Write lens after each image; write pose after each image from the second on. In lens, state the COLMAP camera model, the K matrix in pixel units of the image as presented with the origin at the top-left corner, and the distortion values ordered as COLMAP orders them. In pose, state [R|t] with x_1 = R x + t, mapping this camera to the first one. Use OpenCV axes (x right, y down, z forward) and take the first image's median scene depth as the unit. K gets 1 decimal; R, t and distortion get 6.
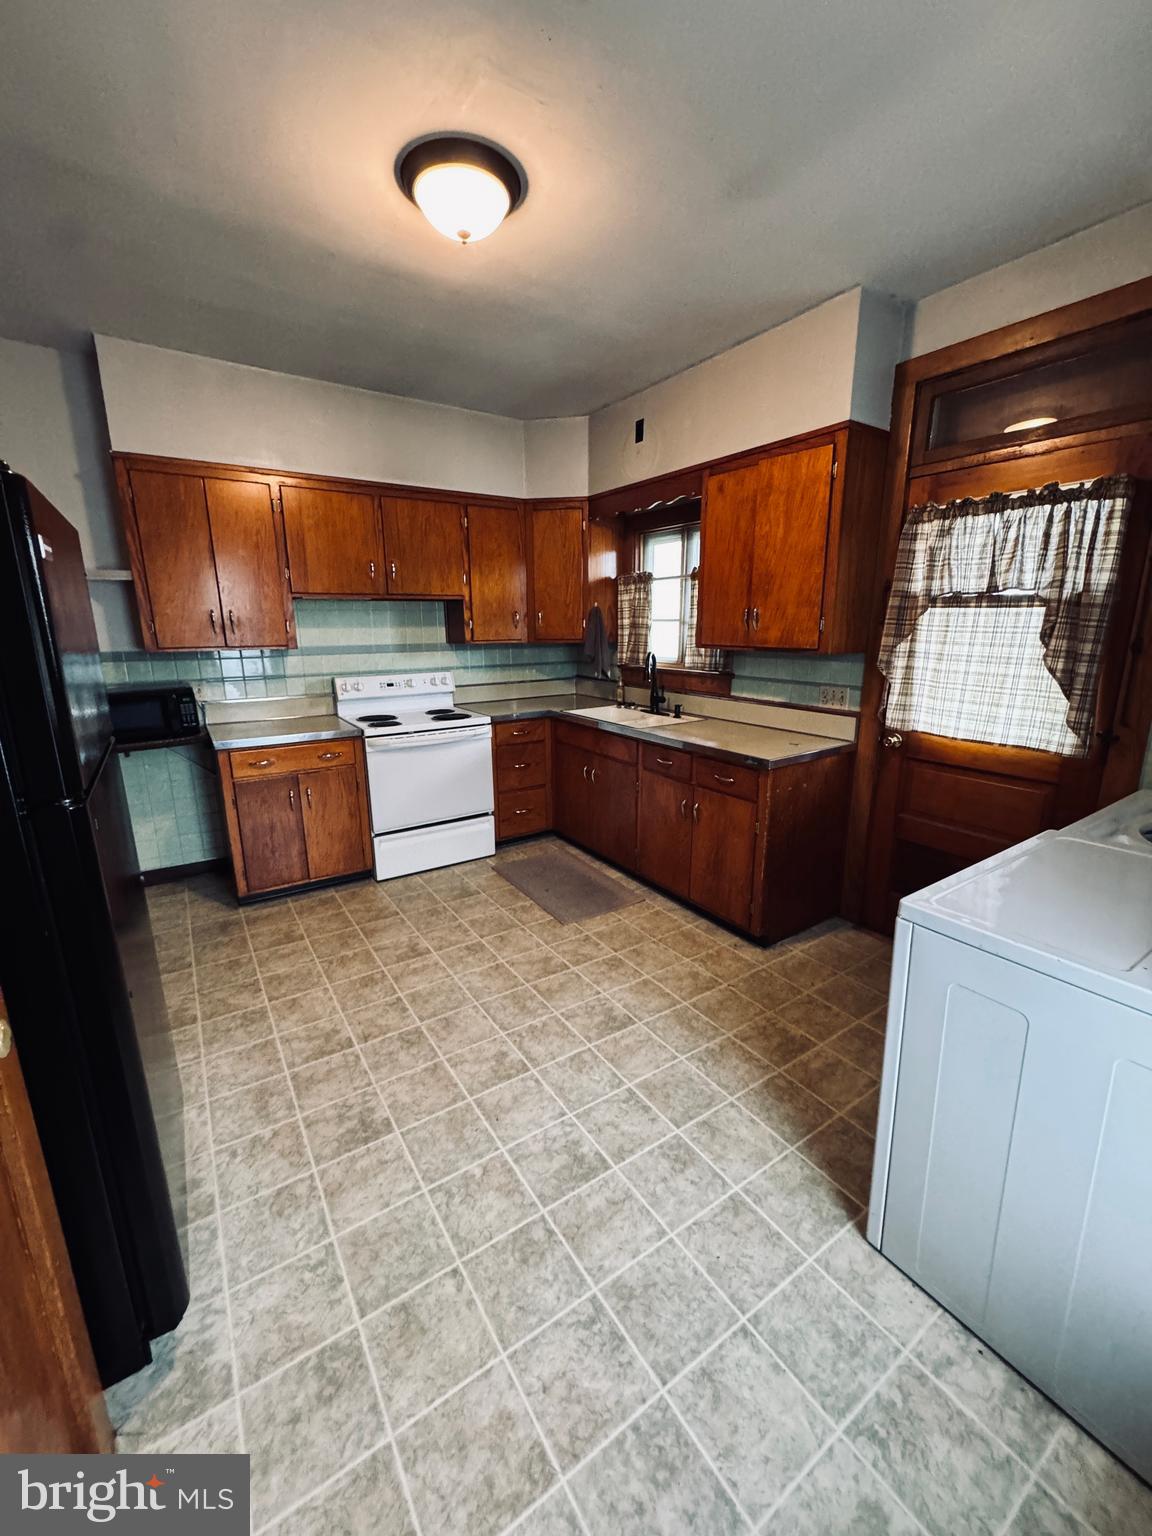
lens RADIAL K [[615.3, 0, 576.0], [0, 615.3, 768.0], [0, 0, 1]] dist [-0.001341, -0.000395]
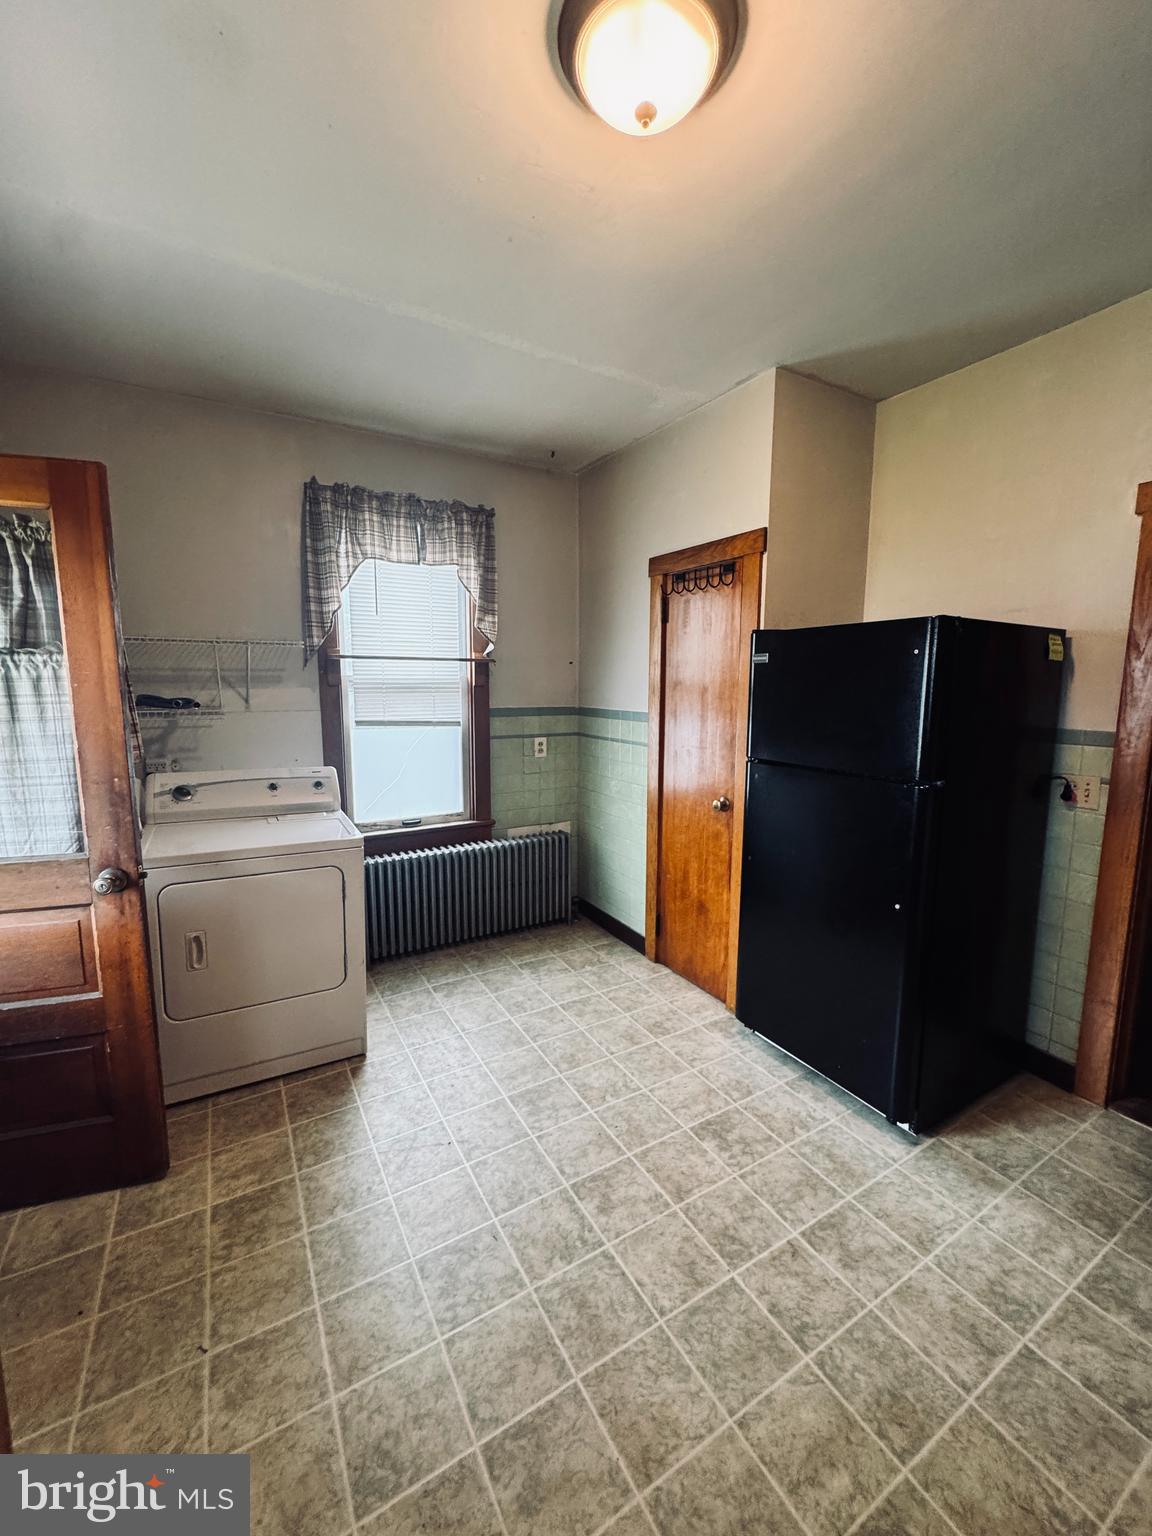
lens RADIAL K [[615.3, 0, 576.0], [0, 615.3, 768.0], [0, 0, 1]] dist [-0.001341, -0.000395]
pose [[-0.998404, -0.010068, 0.055576, -0.129525], [0.010863, 0.931379, 0.363888, -0.401689], [-0.055426, 0.363911, -0.929783, 1.642928]]
